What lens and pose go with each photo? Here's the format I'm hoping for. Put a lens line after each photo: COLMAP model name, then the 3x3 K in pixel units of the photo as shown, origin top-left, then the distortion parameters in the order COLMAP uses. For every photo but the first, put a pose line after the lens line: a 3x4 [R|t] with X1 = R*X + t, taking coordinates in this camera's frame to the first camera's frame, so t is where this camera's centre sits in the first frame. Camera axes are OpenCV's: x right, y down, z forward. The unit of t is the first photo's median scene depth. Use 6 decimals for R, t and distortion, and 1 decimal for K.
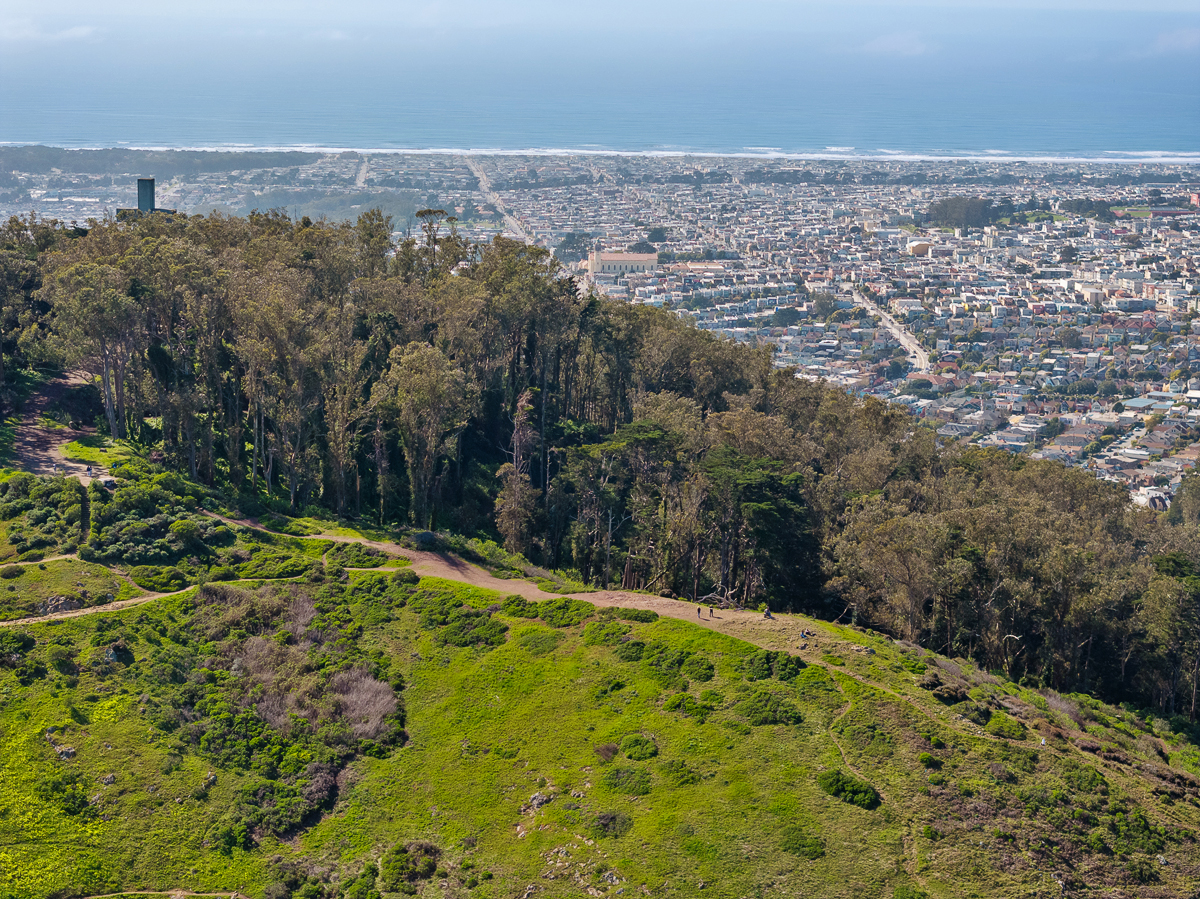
lens RADIAL K [[2413.8, 0, 615.3], [0, 2413.8, 448.7], [0, 0, 1]] dist [-0.204406, 1.560293]
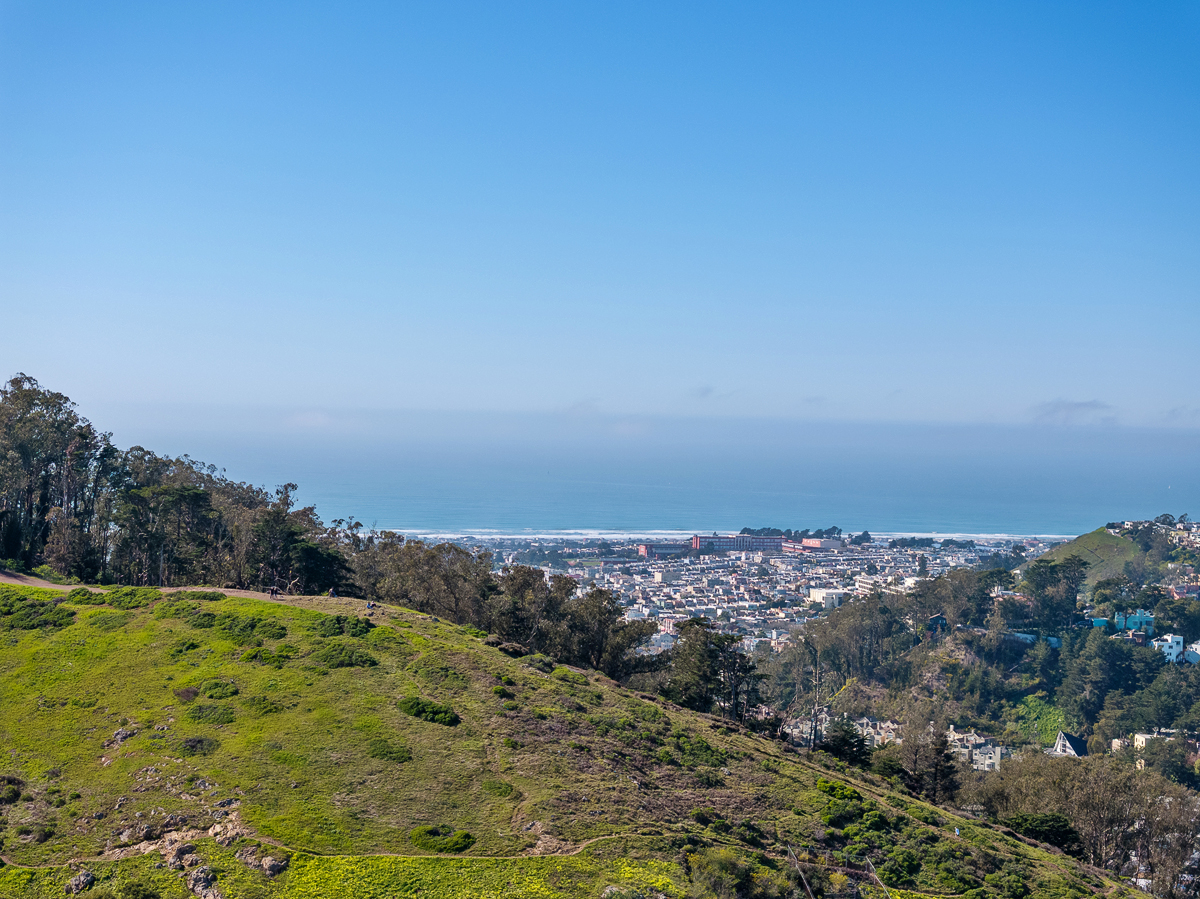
lens RADIAL K [[2413.8, 0, 615.3], [0, 2413.8, 448.7], [0, 0, 1]] dist [-0.204406, 1.560293]
pose [[0.974423, -0.003887, 0.224689, -0.054992], [0.038389, 0.988033, -0.149391, 0.182911], [-0.221419, 0.154196, 0.962911, -0.028621]]
